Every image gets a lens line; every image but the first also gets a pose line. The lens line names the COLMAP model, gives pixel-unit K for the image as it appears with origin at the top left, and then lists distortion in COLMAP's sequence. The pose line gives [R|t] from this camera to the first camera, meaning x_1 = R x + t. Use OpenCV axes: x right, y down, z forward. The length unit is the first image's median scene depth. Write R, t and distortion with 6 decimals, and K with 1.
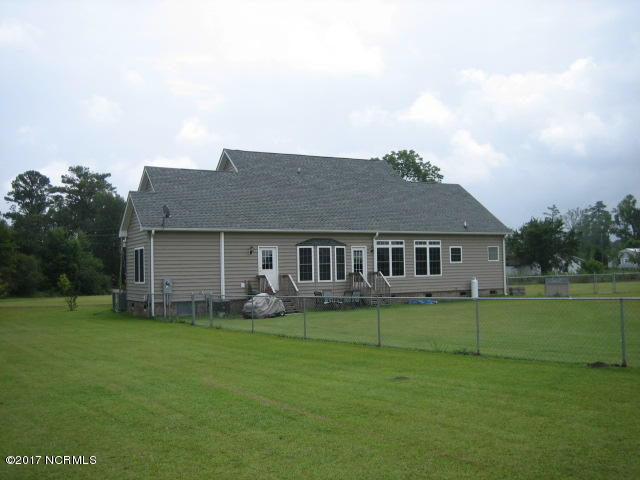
lens RADIAL K [[663.1, 0, 320.0], [0, 663.1, 240.0], [0, 0, 1]] dist [-0.152580, 0.184965]
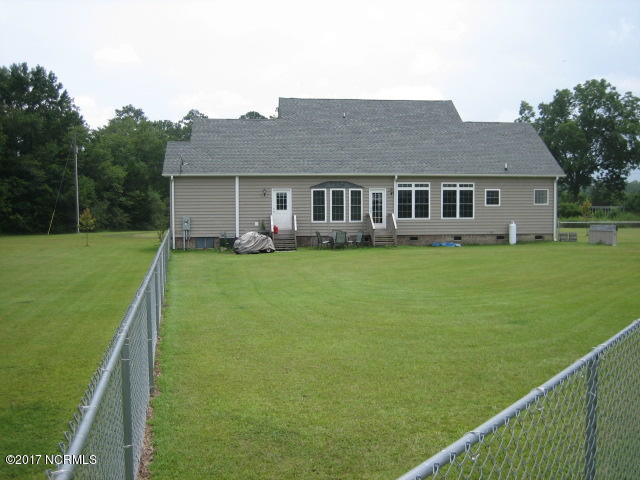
lens RADIAL K [[663.1, 0, 320.0], [0, 663.1, 240.0], [0, 0, 1]] dist [-0.152580, 0.184965]
pose [[0.928768, 0.033057, -0.369185, 0.356444], [0.003992, 0.995065, 0.099142, -0.013569], [0.370641, -0.093554, 0.924053, 0.002543]]
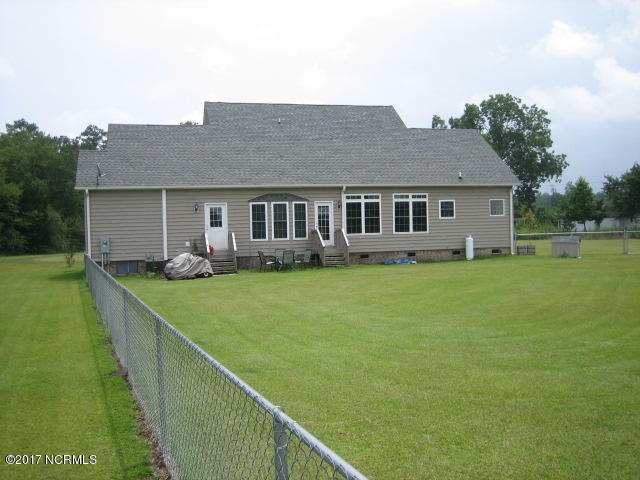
lens RADIAL K [[663.1, 0, 320.0], [0, 663.1, 240.0], [0, 0, 1]] dist [-0.152580, 0.184965]
pose [[0.974085, 0.001973, -0.226173, 0.260144], [0.015085, 0.997169, 0.073667, -0.004911], [0.225678, -0.075169, 0.971298, 0.097023]]
